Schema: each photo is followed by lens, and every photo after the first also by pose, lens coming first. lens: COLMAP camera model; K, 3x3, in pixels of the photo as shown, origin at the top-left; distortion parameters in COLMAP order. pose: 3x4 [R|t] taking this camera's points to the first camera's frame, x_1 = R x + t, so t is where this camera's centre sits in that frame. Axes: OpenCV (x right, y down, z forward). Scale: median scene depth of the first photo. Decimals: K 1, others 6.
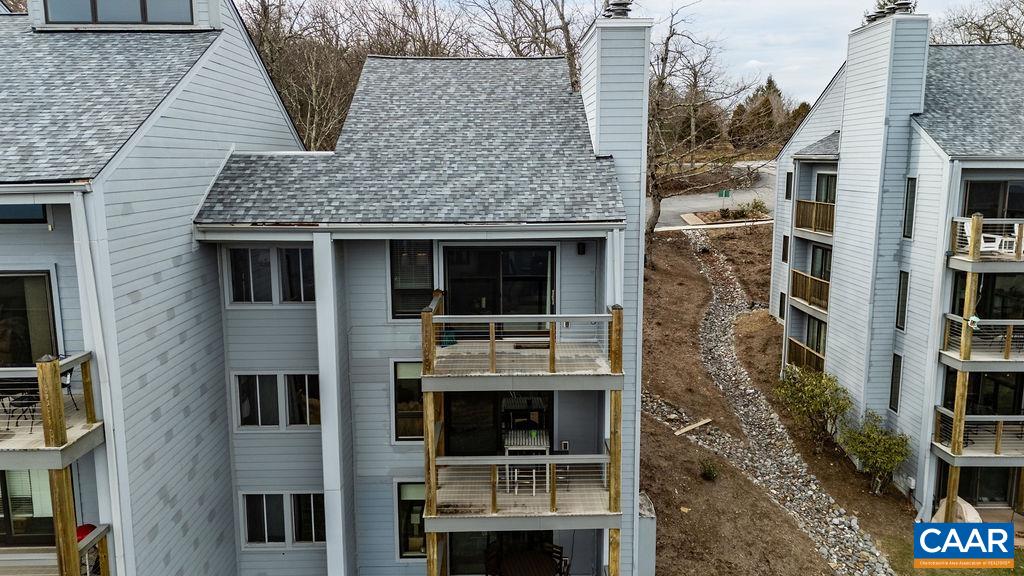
lens RADIAL K [[758.0, 0, 514.1], [0, 758.0, 287.4], [0, 0, 1]] dist [0.095585, -0.101982]
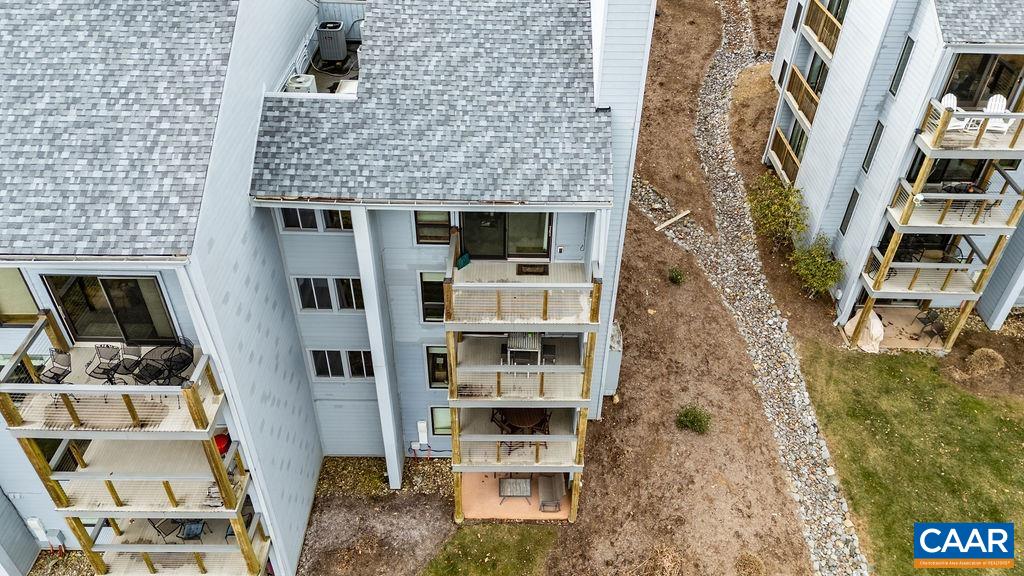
lens RADIAL K [[758.0, 0, 514.1], [0, 758.0, 287.4], [0, 0, 1]] dist [0.095585, -0.101982]
pose [[0.999652, 0.026367, -0.000939, -0.001920], [-0.022424, 0.867838, 0.496341, -0.479006], [0.013902, -0.496147, 0.868127, -0.083501]]
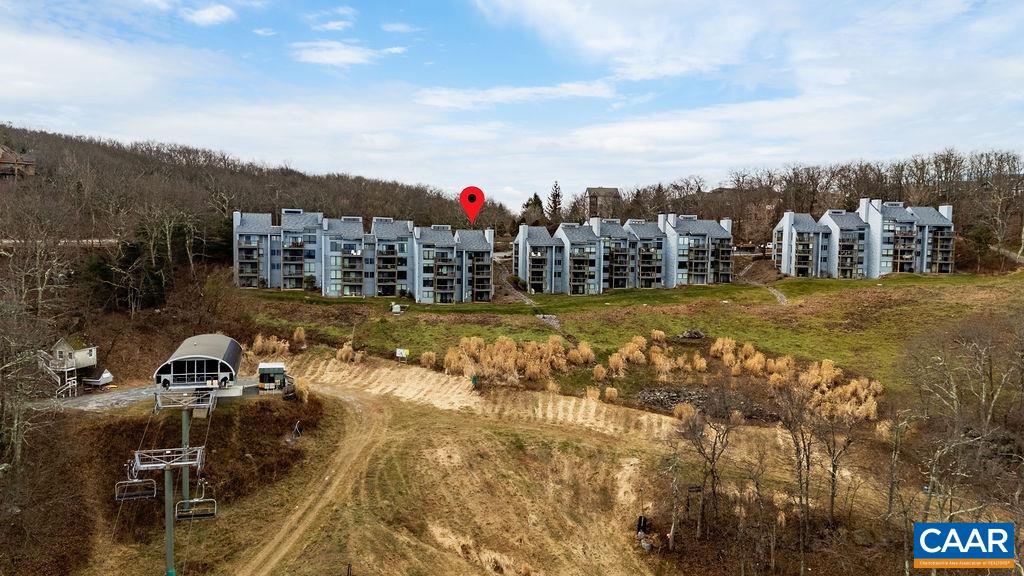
lens RADIAL K [[758.0, 0, 514.1], [0, 758.0, 287.4], [0, 0, 1]] dist [0.095585, -0.101982]
pose [[0.967764, -0.004448, 0.251821, -1.943369], [0.028089, 0.995513, -0.090365, 1.229447], [-0.250289, 0.094525, 0.963546, -8.099763]]
